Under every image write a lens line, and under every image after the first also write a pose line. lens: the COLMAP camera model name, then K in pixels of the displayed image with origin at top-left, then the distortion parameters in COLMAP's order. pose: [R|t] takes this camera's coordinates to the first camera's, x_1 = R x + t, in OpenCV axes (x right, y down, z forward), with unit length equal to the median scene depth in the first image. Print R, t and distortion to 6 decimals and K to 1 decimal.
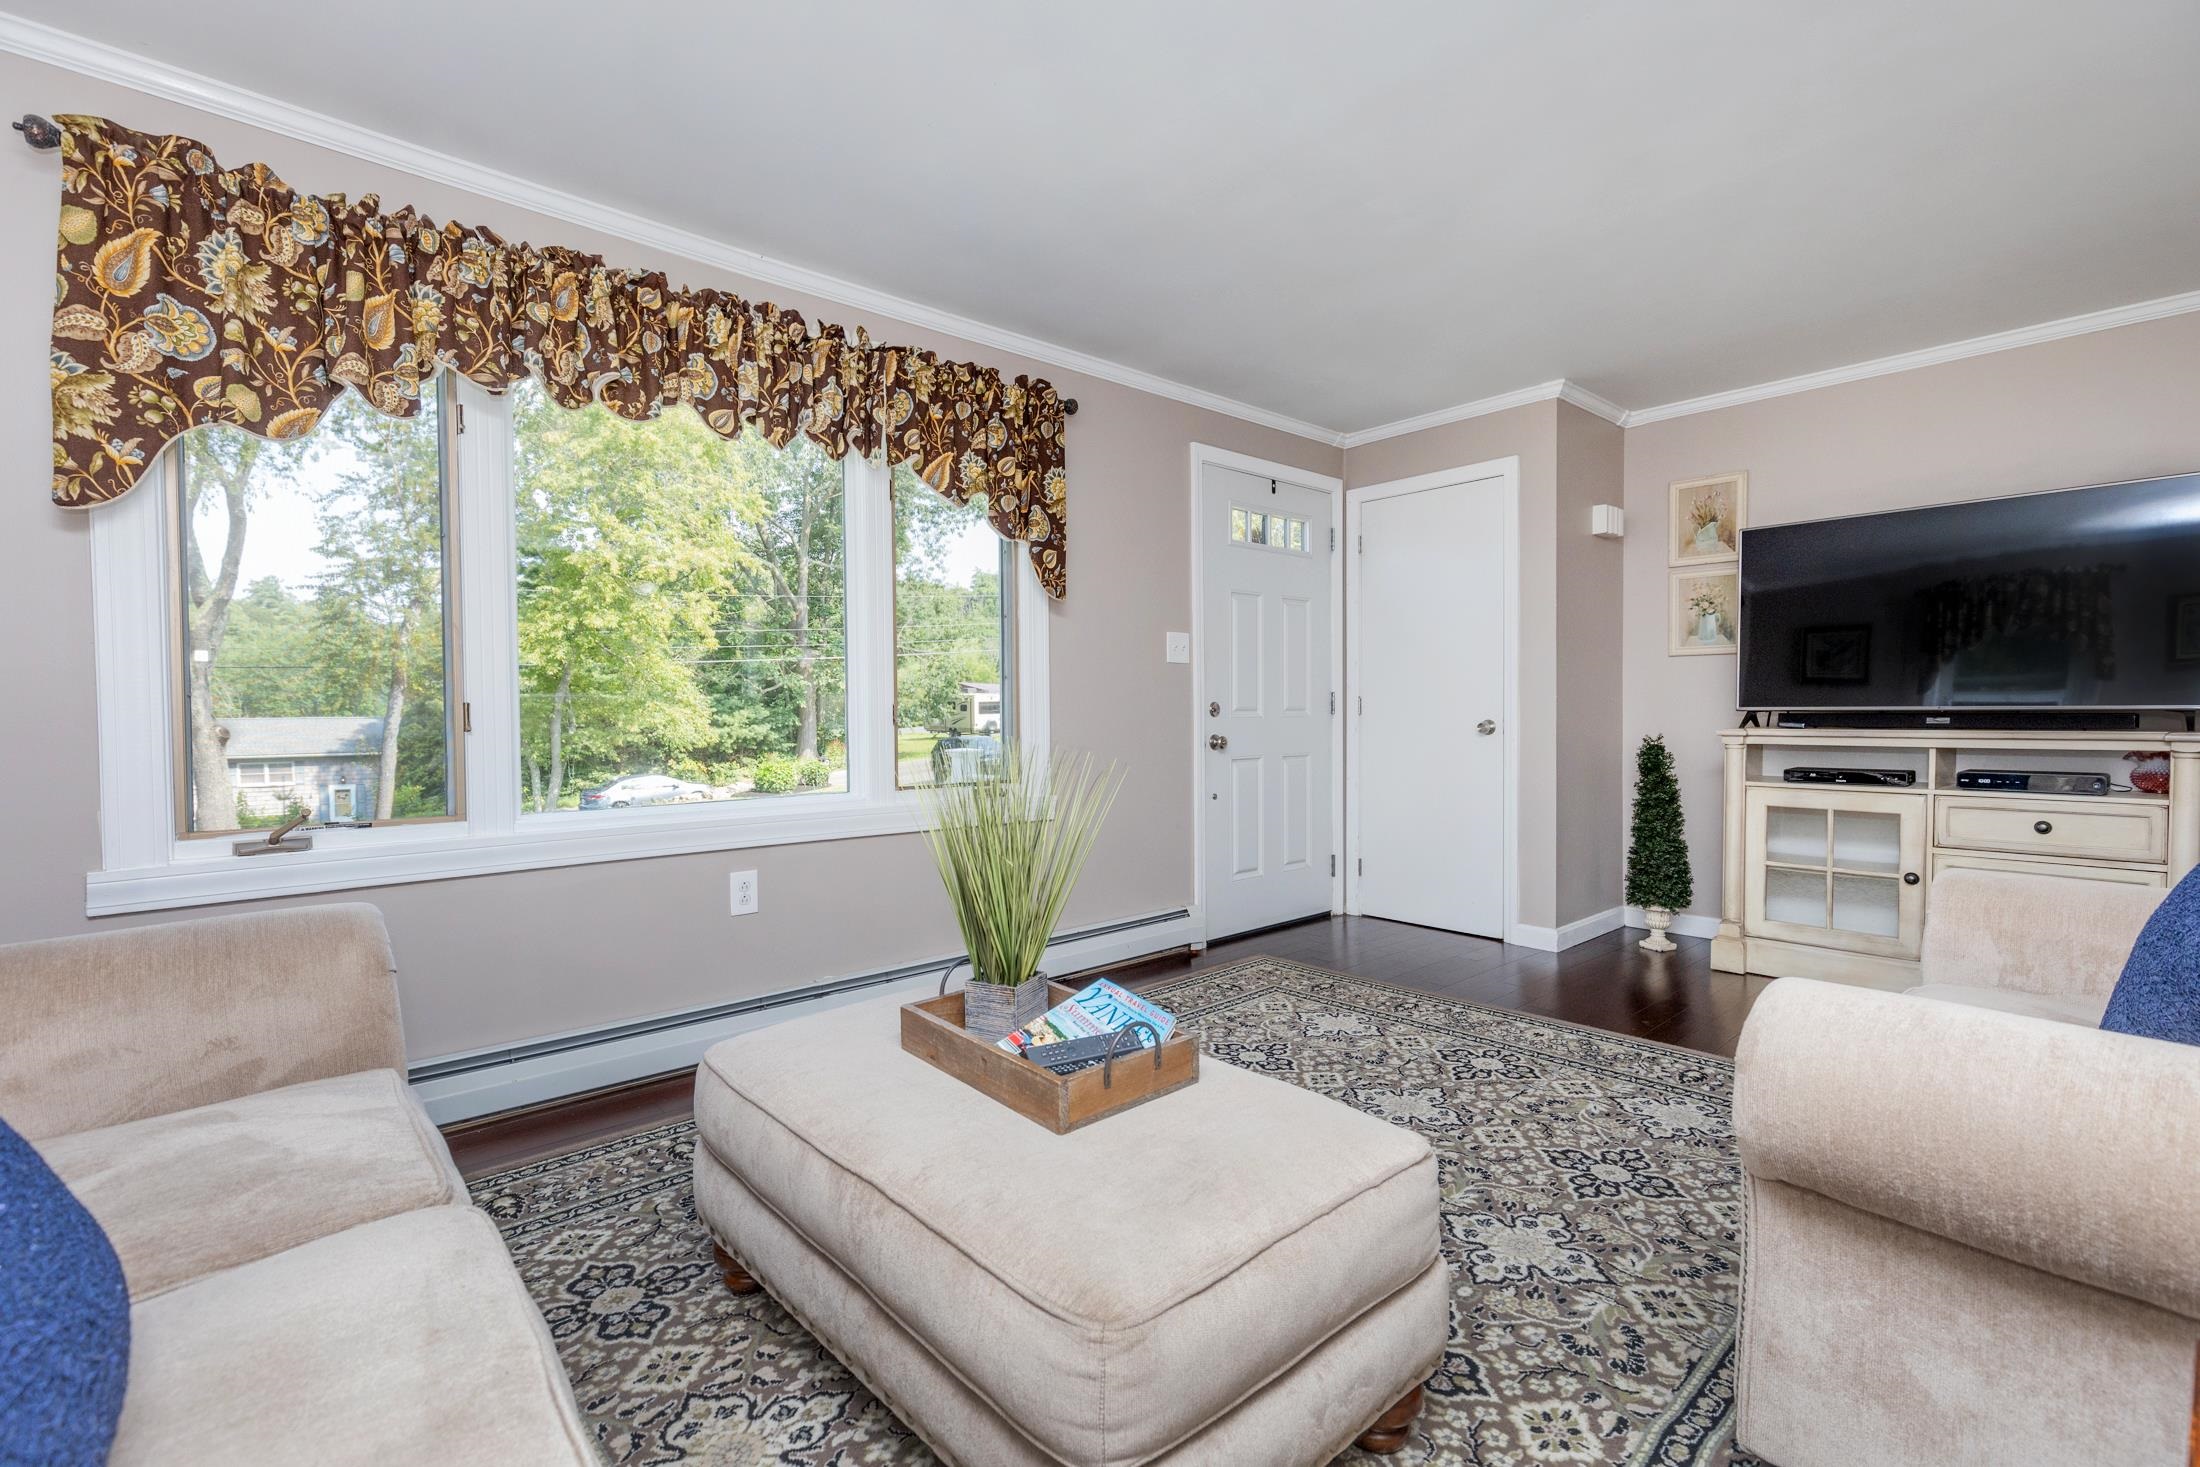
lens RADIAL K [[982.6, 0, 1101.3], [0, 982.6, 720.7], [0, 0, 1]] dist [0.012069, -0.002290]
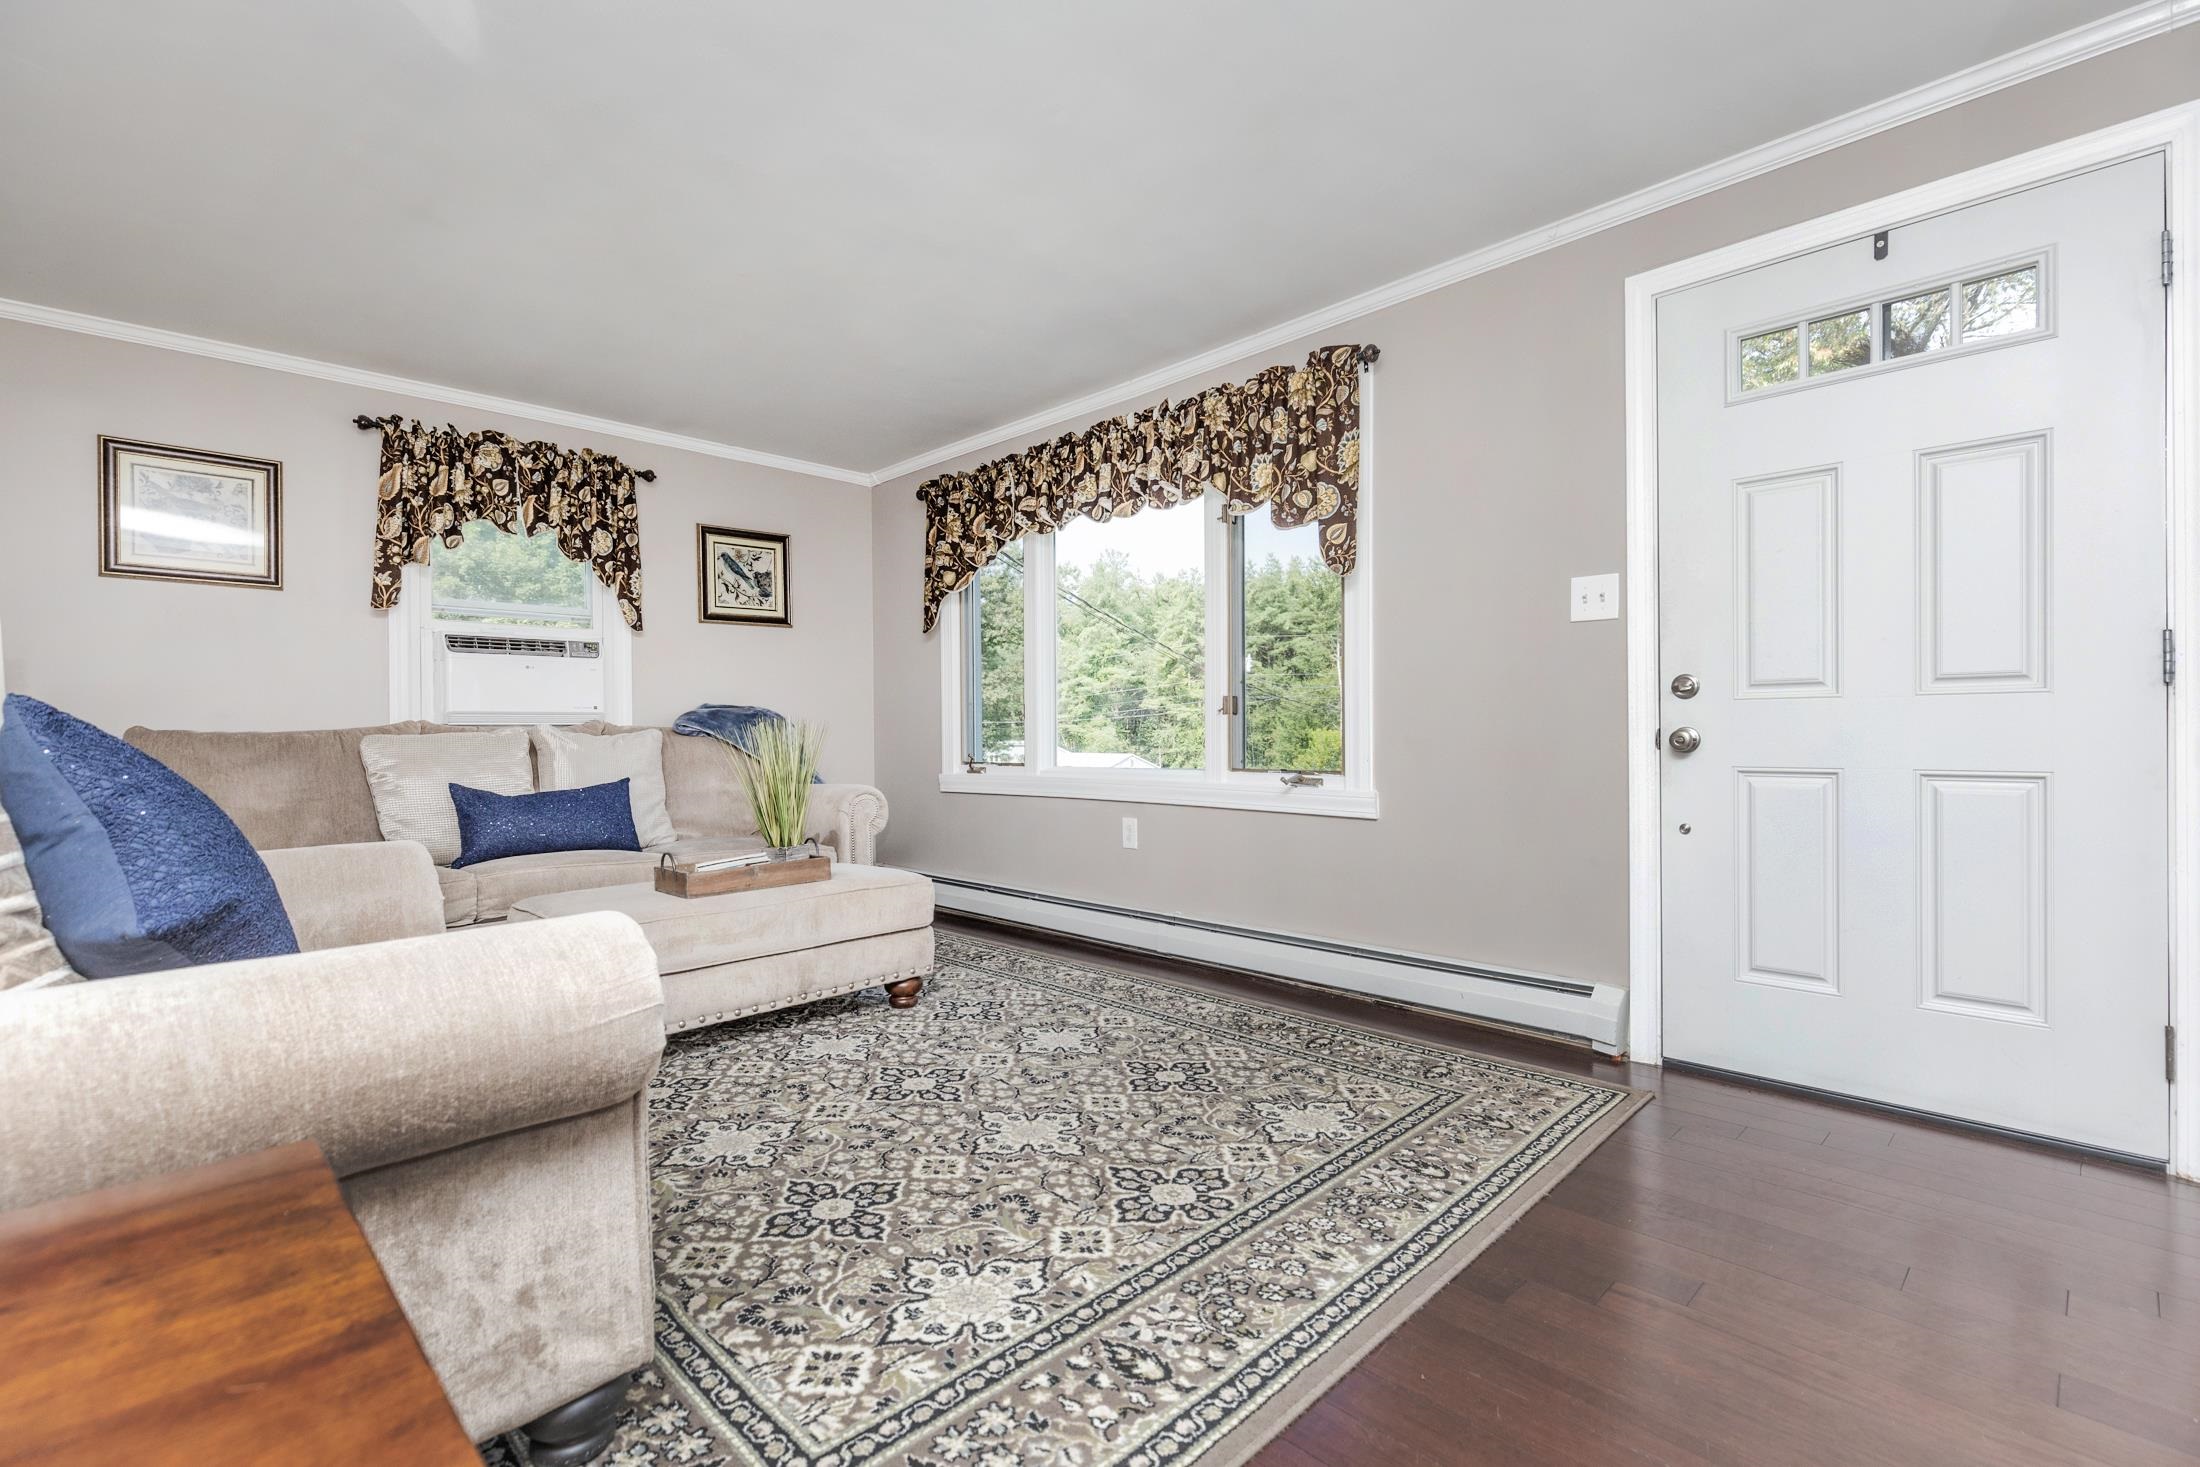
lens RADIAL K [[982.6, 0, 1110.4], [0, 982.6, 732.3], [0, 0, 1]] dist [0.012069, -0.002290]
pose [[0.048188, 0.004129, -0.998830, 1.153347], [-0.004732, 0.999981, 0.003906, 0.026020], [0.998827, 0.004538, 0.048207, 0.991406]]
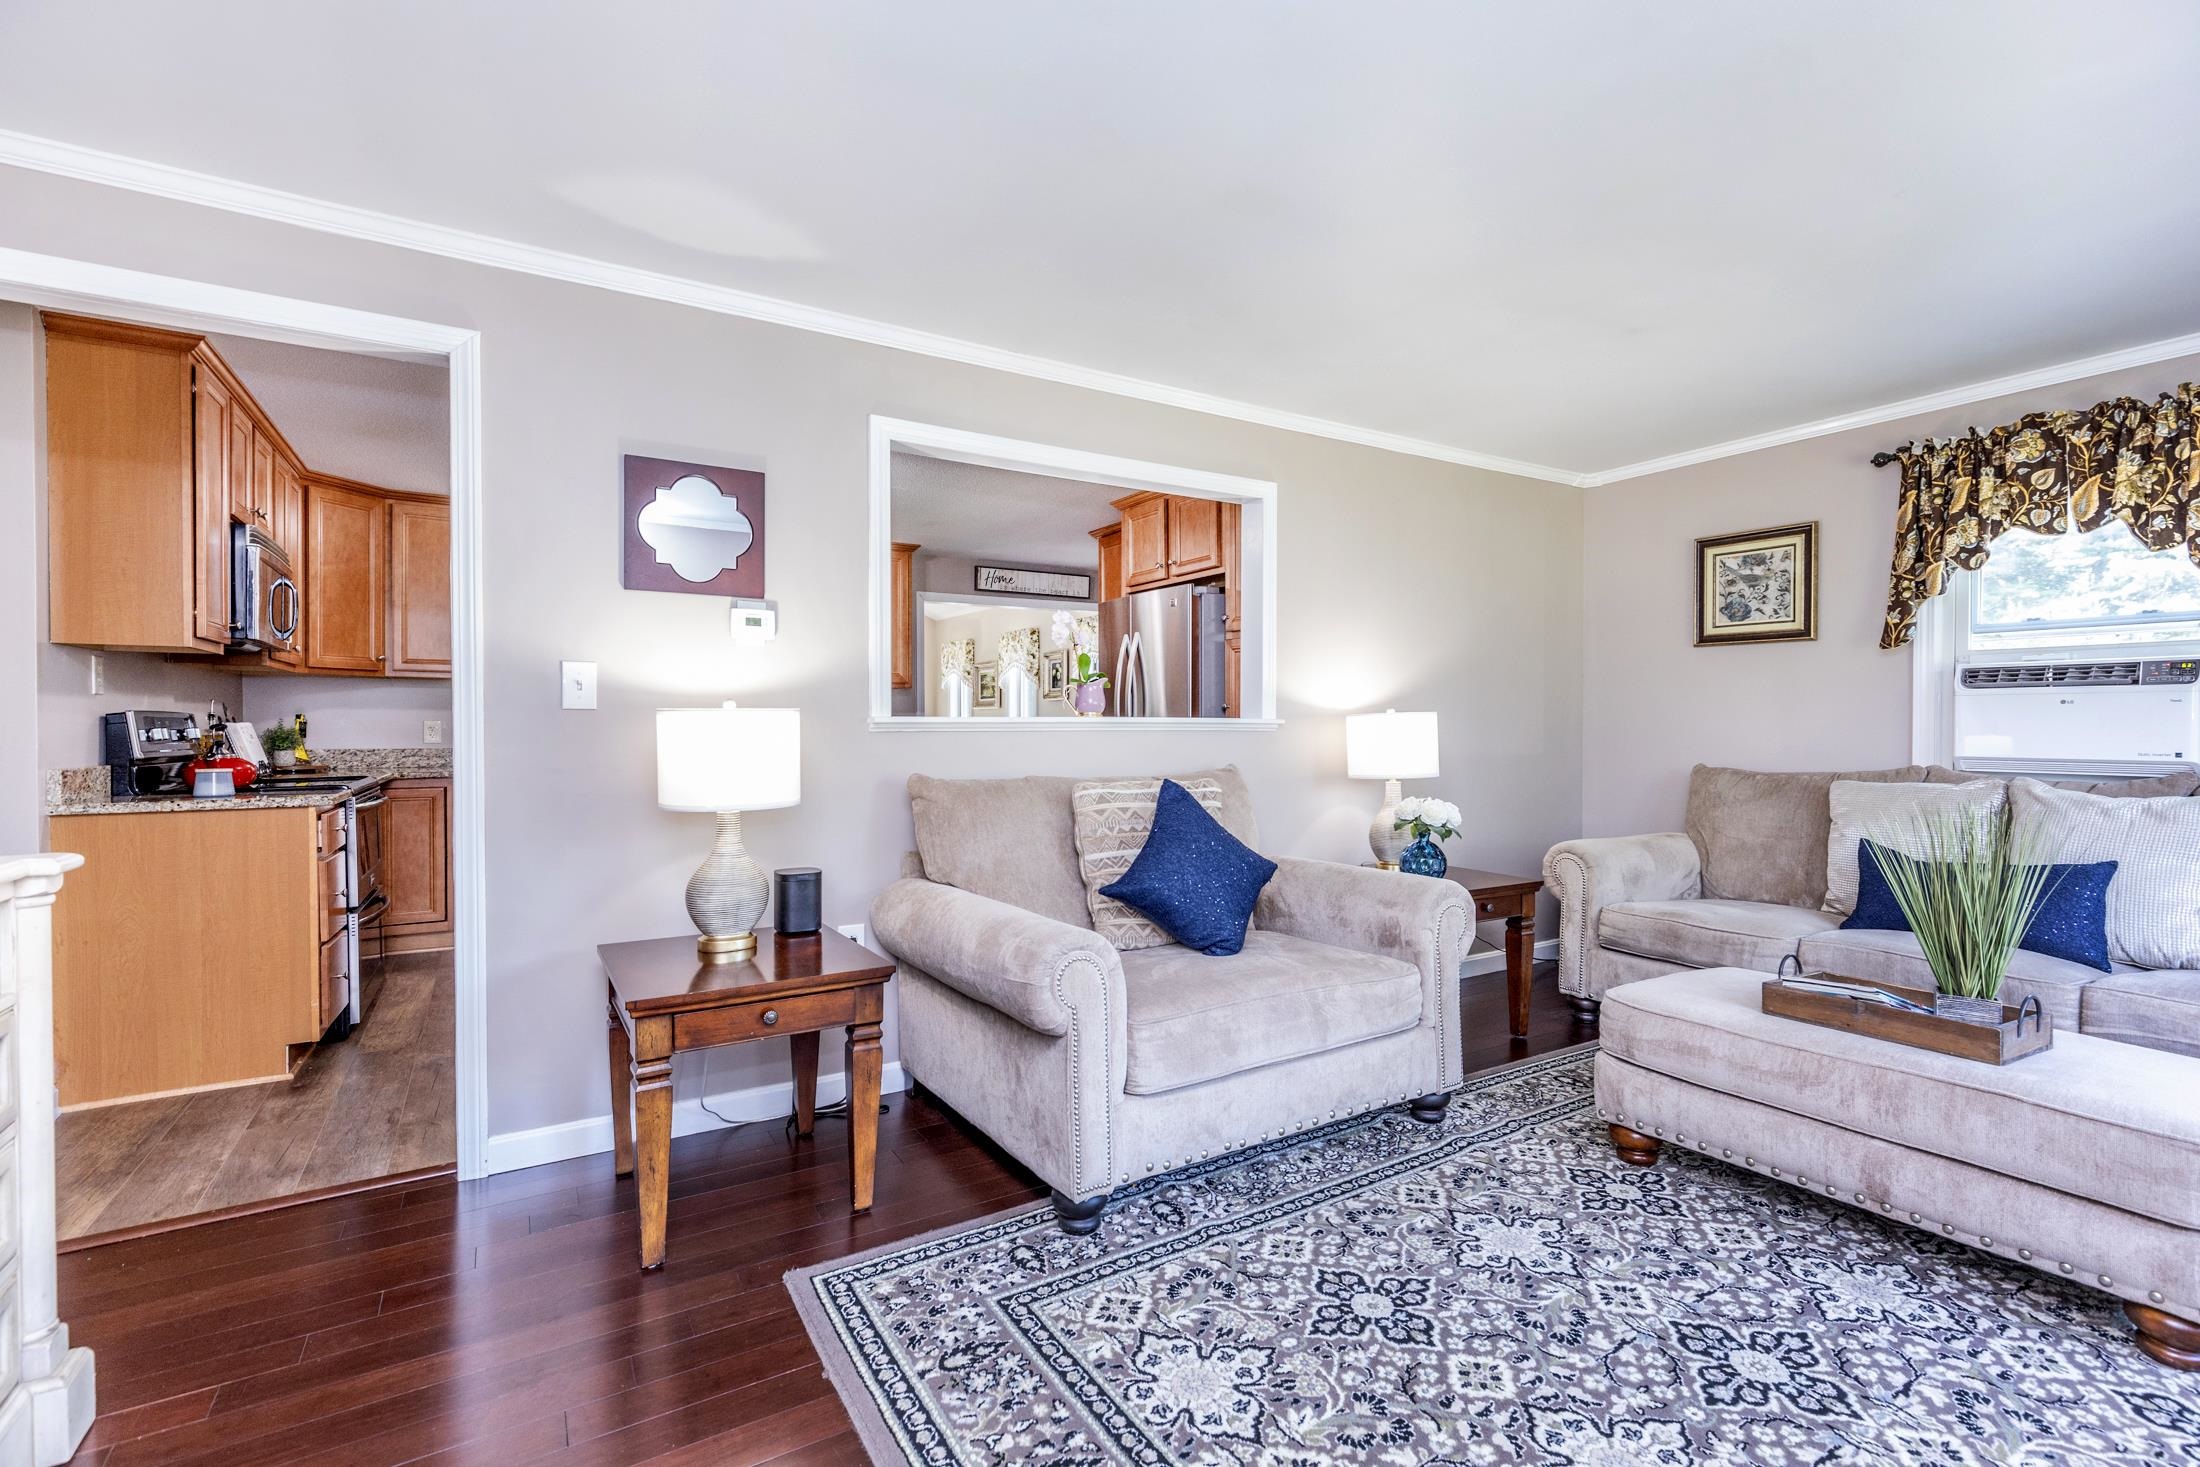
lens RADIAL K [[982.6, 0, 1103.2], [0, 982.6, 726.1], [0, 0, 1]] dist [0.012069, -0.002290]
pose [[-0.983479, 0.006296, 0.180913, 0.487256], [0.009371, 0.999826, 0.016147, -0.069184], [-0.180780, 0.017576, -0.983367, 1.580483]]
